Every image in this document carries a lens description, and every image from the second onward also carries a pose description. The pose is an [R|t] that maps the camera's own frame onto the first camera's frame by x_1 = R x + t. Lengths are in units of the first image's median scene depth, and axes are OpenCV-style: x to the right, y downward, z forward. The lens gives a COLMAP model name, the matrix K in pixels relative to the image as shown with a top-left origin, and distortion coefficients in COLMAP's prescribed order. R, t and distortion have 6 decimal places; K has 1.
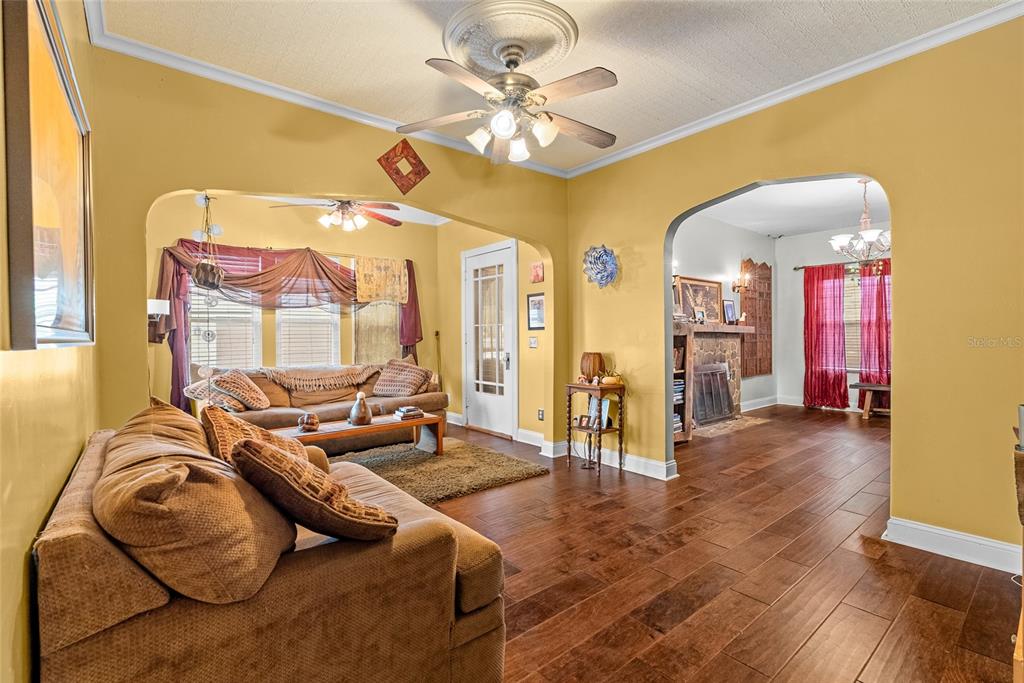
lens RADIAL K [[465.2, 0, 515.3], [0, 465.2, 341.9], [0, 0, 1]] dist [0.001554, -0.001212]
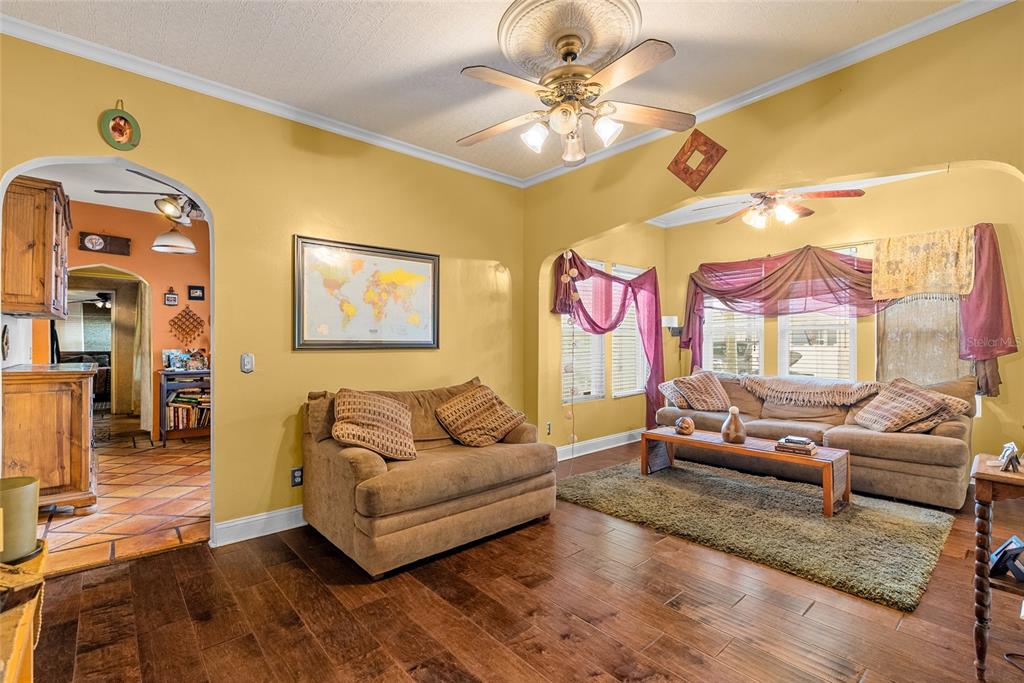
lens RADIAL K [[465.2, 0, 509.7], [0, 465.2, 342.2], [0, 0, 1]] dist [0.001554, -0.001212]
pose [[0.031899, 0.006989, -0.999467, 0.458298], [-0.014161, 0.999878, 0.006540, -0.015196], [0.999391, 0.013945, 0.031994, 0.425548]]
